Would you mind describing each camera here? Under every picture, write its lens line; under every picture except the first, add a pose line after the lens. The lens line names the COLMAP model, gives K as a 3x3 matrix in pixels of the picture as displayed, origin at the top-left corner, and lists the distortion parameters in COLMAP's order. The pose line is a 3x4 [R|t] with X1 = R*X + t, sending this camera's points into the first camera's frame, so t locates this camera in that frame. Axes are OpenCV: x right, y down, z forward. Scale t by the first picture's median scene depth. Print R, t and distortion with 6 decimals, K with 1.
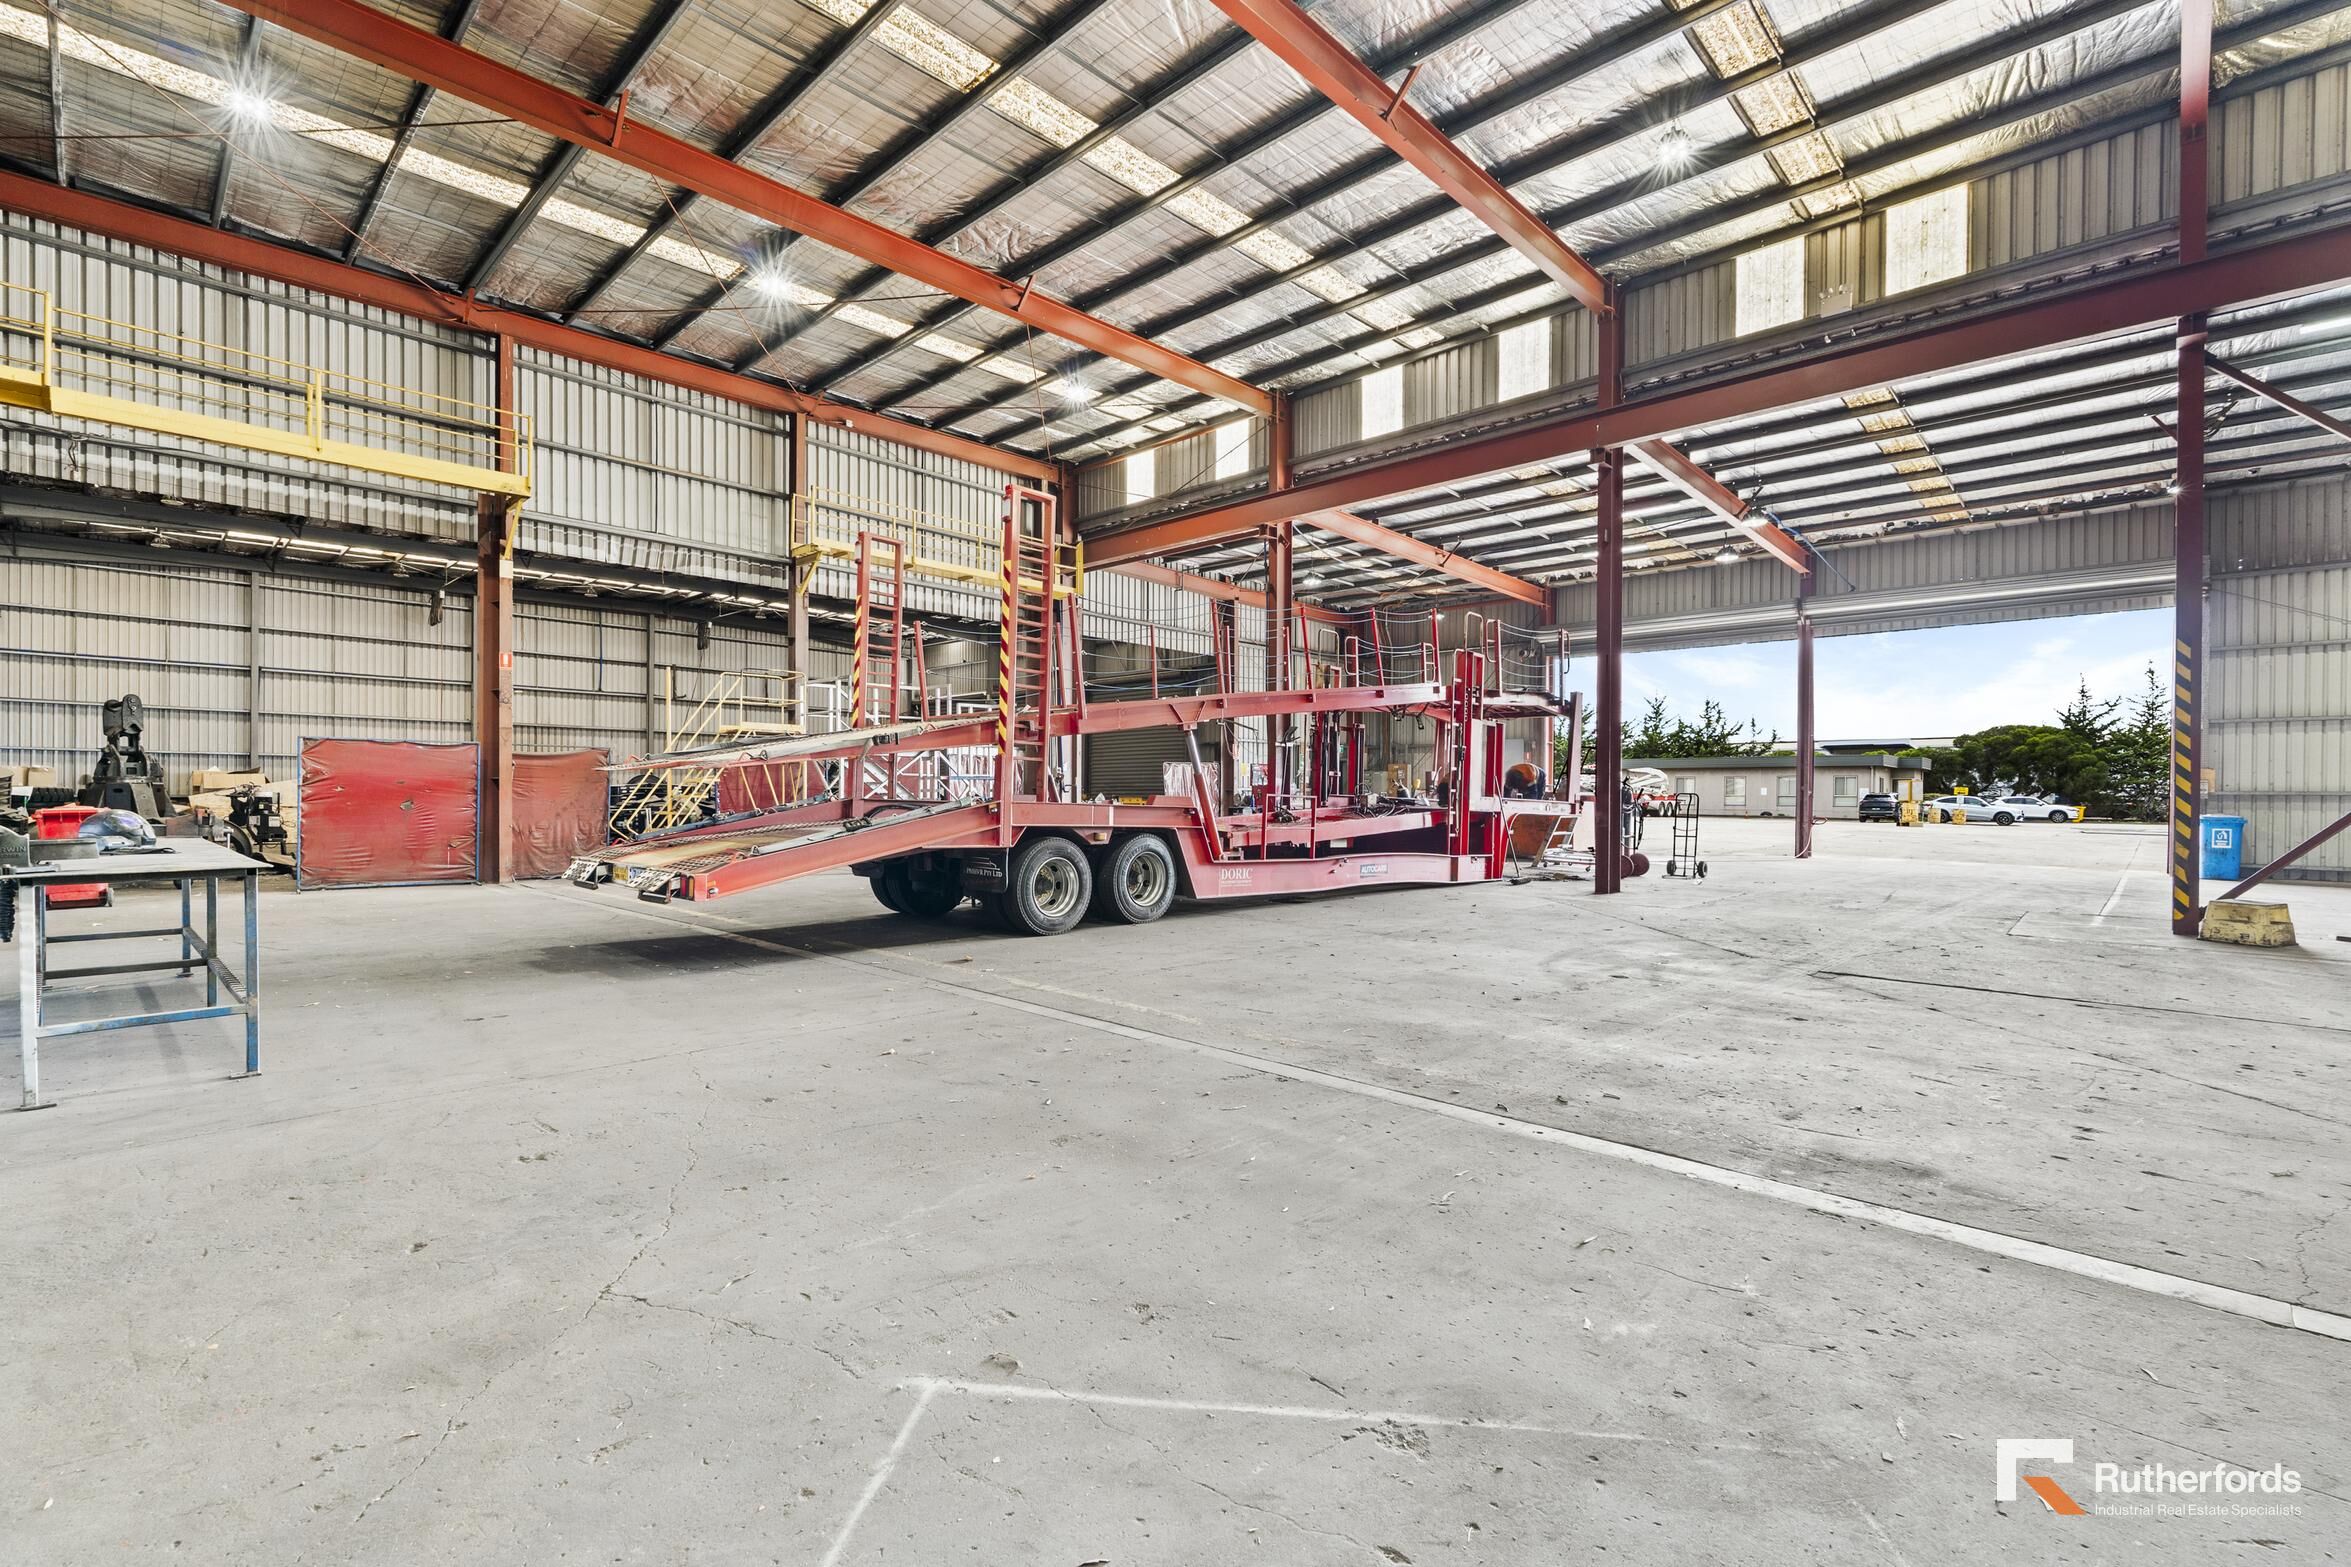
lens RADIAL K [[1036.2, 0, 1170.8], [0, 1036.2, 797.5], [0, 0, 1]] dist [-0.003622, -0.000401]
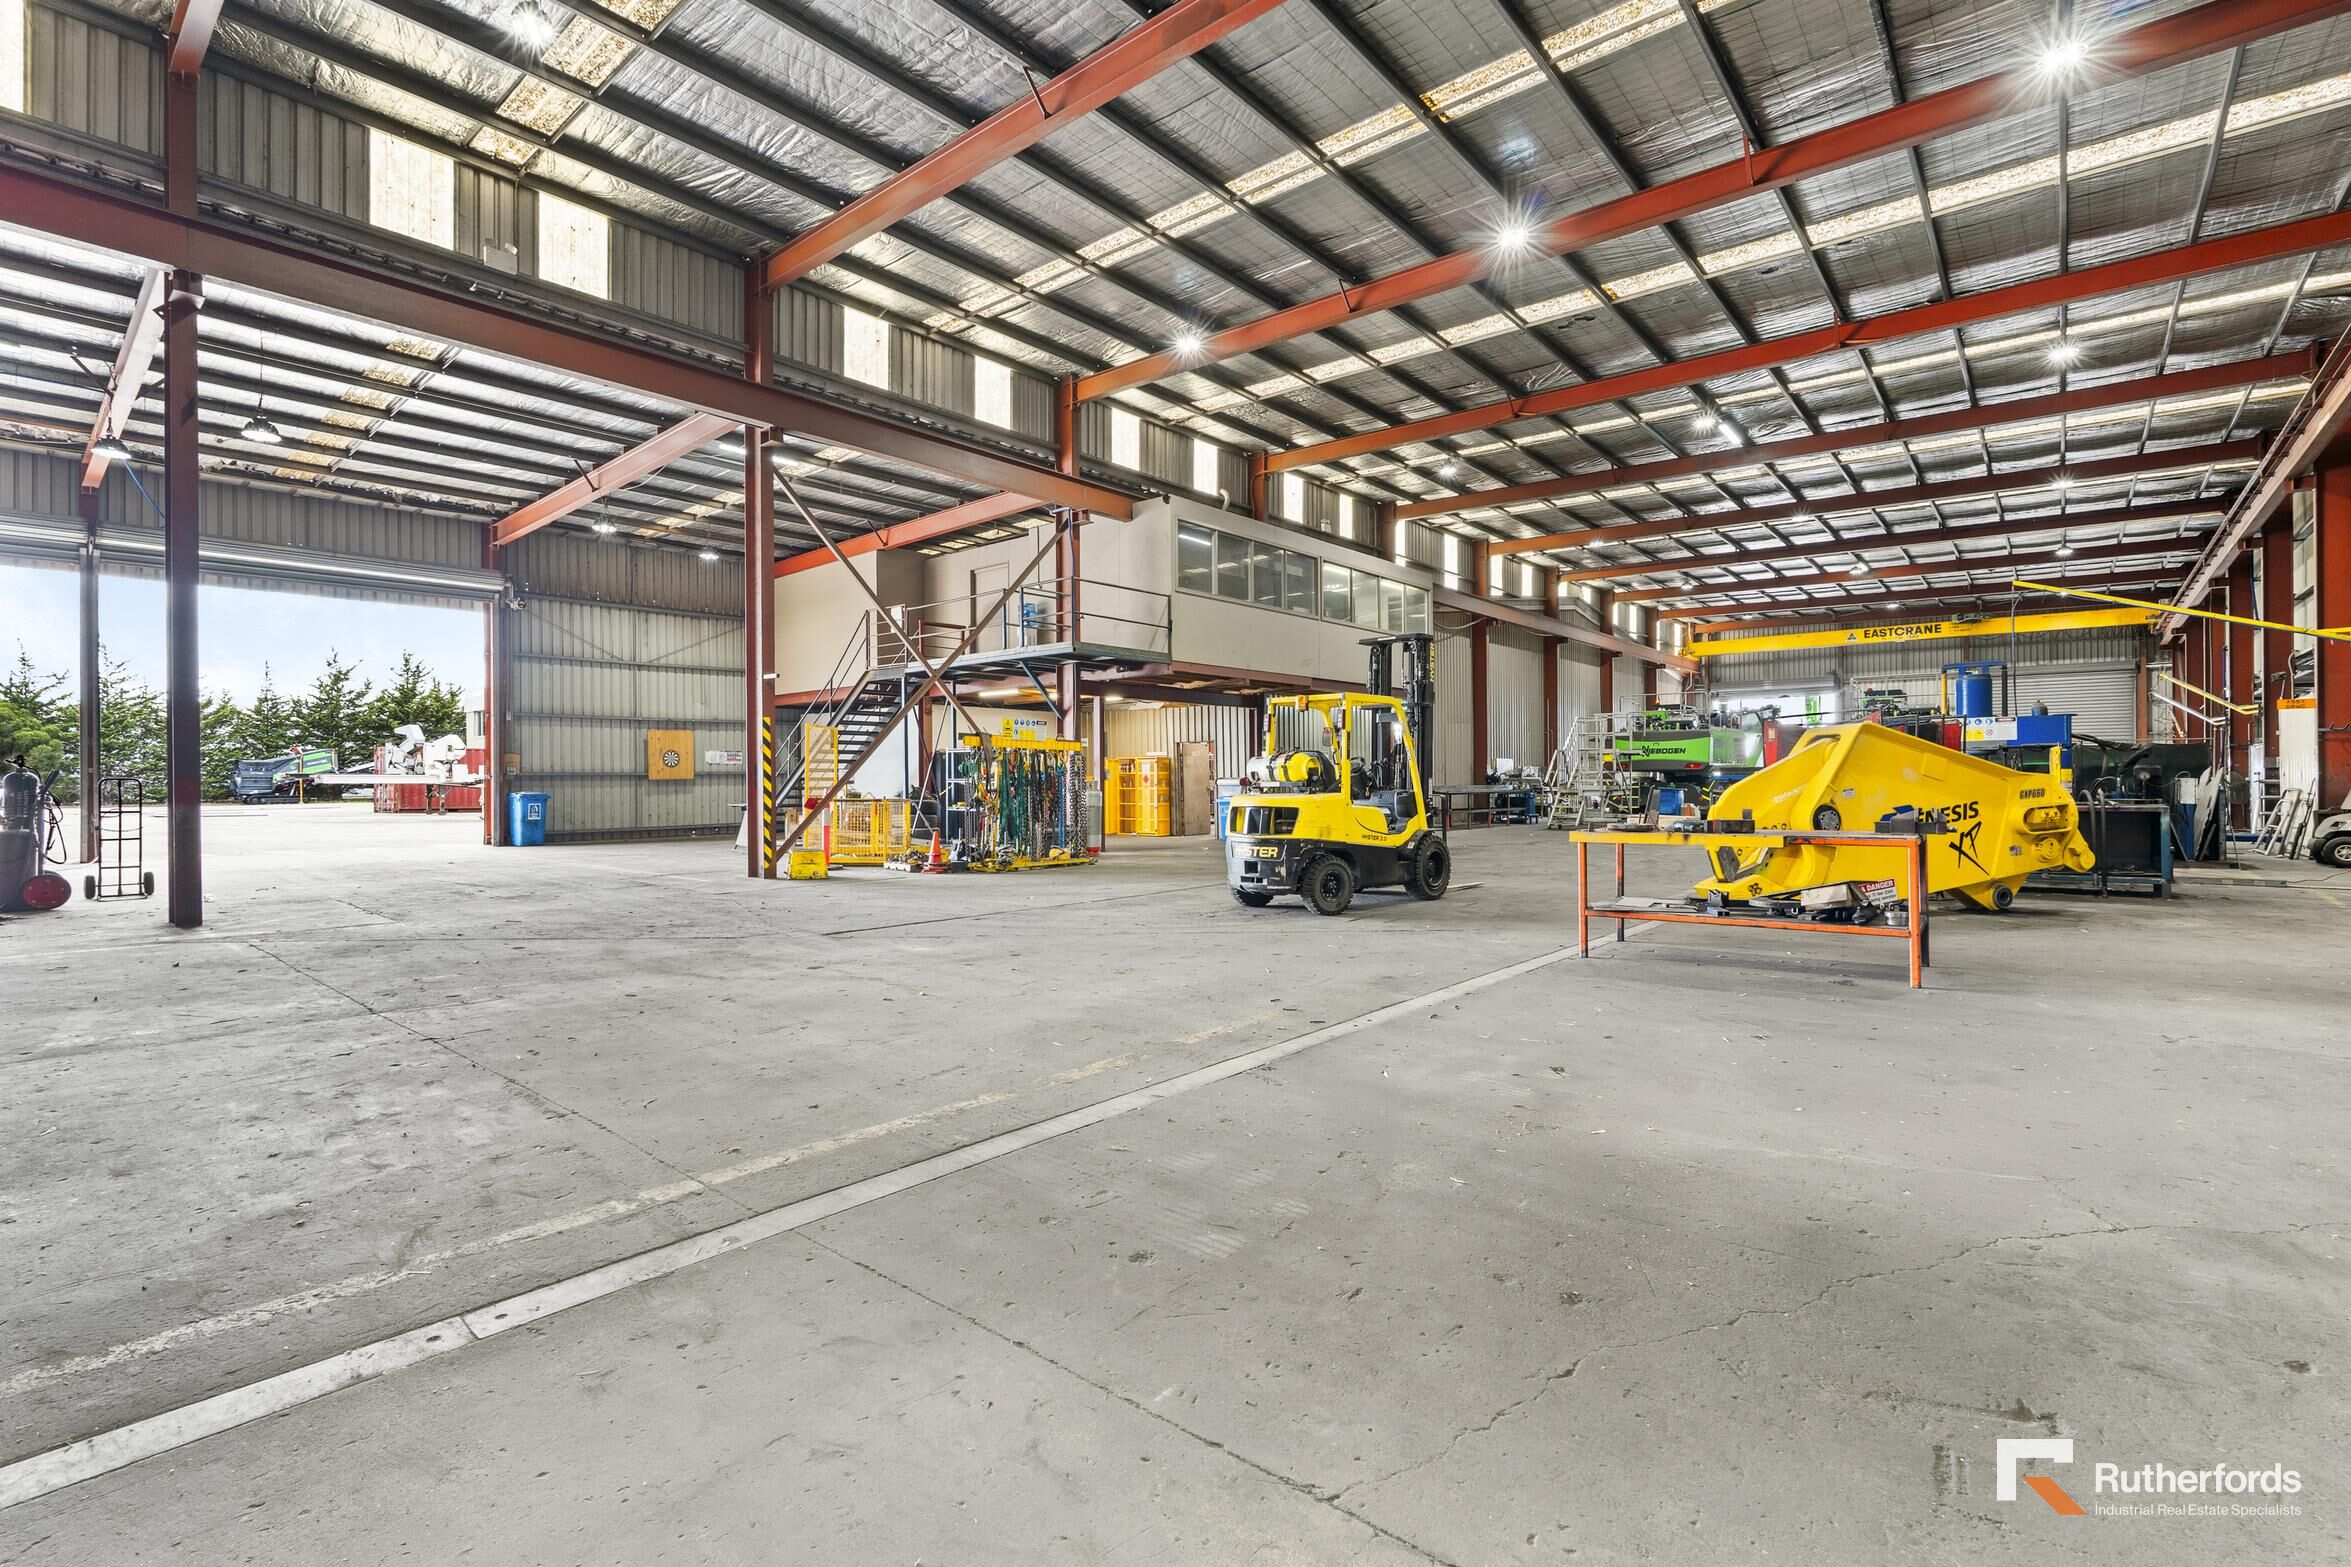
lens RADIAL K [[1036.2, 0, 1180.0], [0, 1036.2, 773.2], [0, 0, 1]] dist [-0.003622, -0.000401]
pose [[-0.056391, -0.004430, 0.998399, -0.331977], [0.009129, 0.999946, 0.004953, -0.006301], [-0.998367, 0.009394, -0.056348, 0.429389]]
